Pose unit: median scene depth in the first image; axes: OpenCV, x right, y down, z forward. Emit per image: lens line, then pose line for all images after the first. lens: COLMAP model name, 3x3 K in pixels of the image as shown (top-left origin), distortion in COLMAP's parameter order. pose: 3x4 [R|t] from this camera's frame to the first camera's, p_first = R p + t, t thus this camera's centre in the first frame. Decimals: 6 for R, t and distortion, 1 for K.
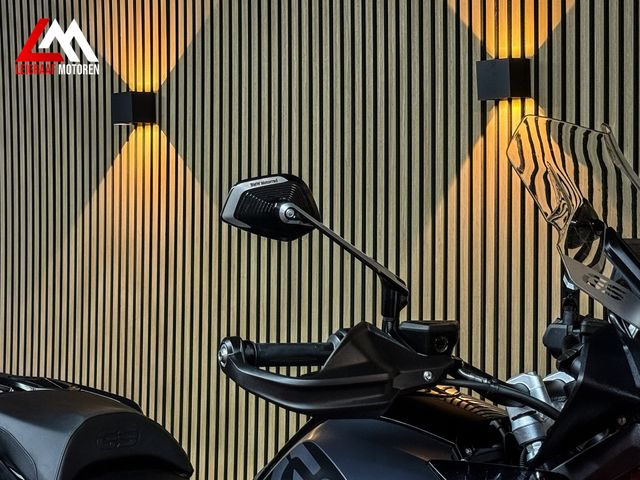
lens RADIAL K [[1389.9, 0, 318.8], [0, 1389.9, 234.7], [0, 0, 1]] dist [0.127398, 0.000000]
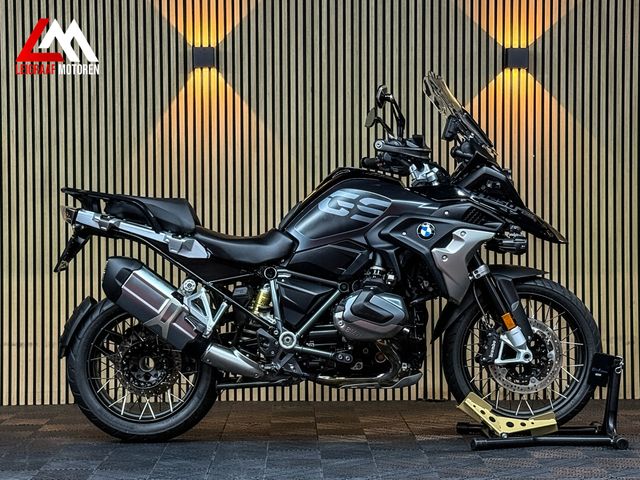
lens RADIAL K [[1360.6, 0, 320.2], [0, 1360.6, 243.2], [0, 0, 1]] dist [0.144696, 0.000000]
pose [[0.739358, -0.019294, 0.673036, -1.032606], [0.014431, 0.999814, 0.012809, 0.125602], [-0.673158, 0.000242, 0.739499, -0.516336]]
